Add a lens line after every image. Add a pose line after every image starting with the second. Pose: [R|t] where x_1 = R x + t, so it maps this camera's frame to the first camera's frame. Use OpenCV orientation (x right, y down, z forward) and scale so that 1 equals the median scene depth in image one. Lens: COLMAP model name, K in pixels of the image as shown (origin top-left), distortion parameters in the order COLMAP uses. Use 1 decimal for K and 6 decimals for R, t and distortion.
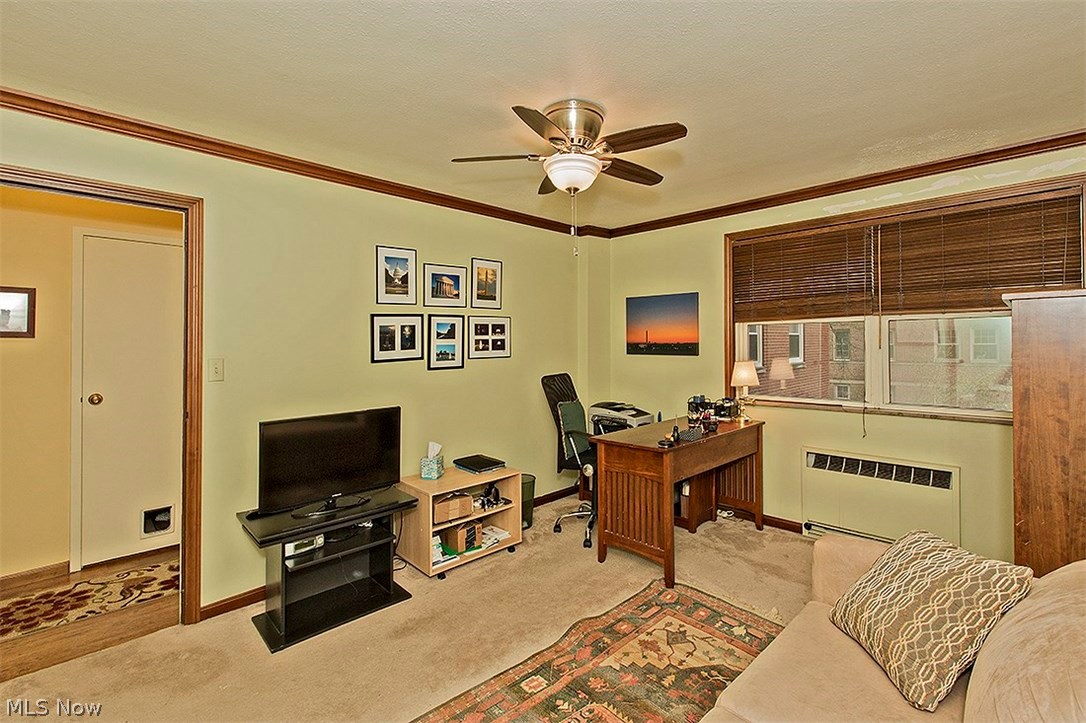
lens RADIAL K [[502.3, 0, 537.1], [0, 502.3, 334.8], [0, 0, 1]] dist [-0.000557, -0.000213]
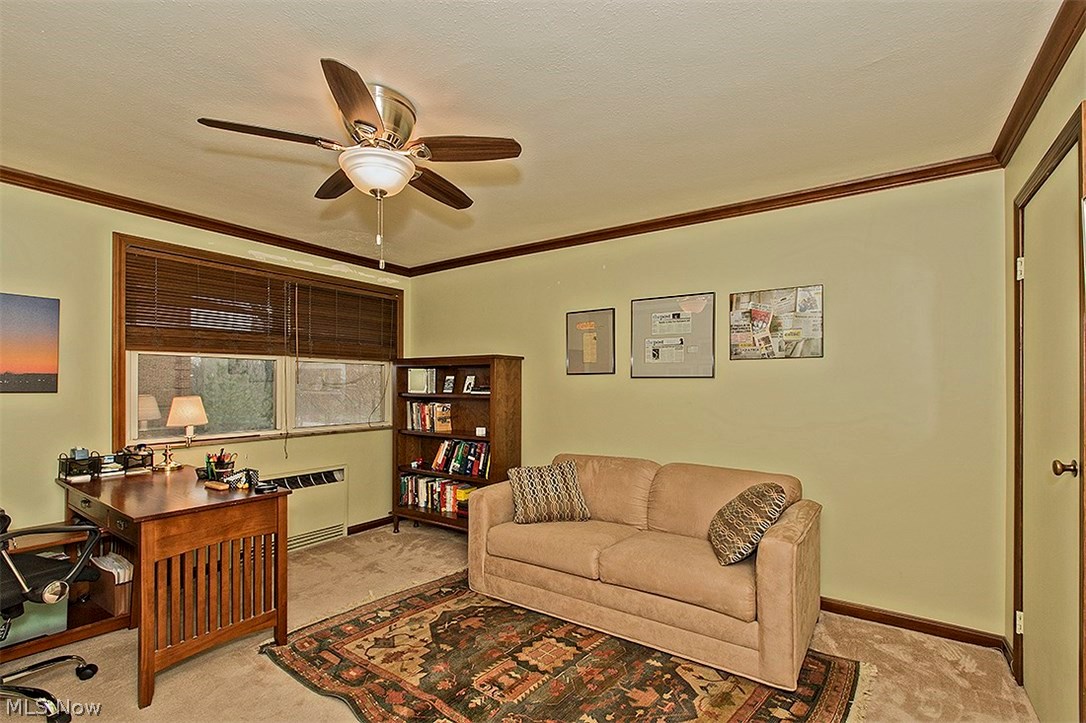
lens RADIAL K [[486.8, 0, 539.9], [0, 486.8, 392.0], [0, 0, 1]] dist [0.000298, 0.000051]
pose [[-0.199090, -0.001788, 0.979980, -0.613297], [-0.019140, 0.999815, -0.002064, 0.039501], [-0.979794, -0.019167, -0.199087, 0.660486]]
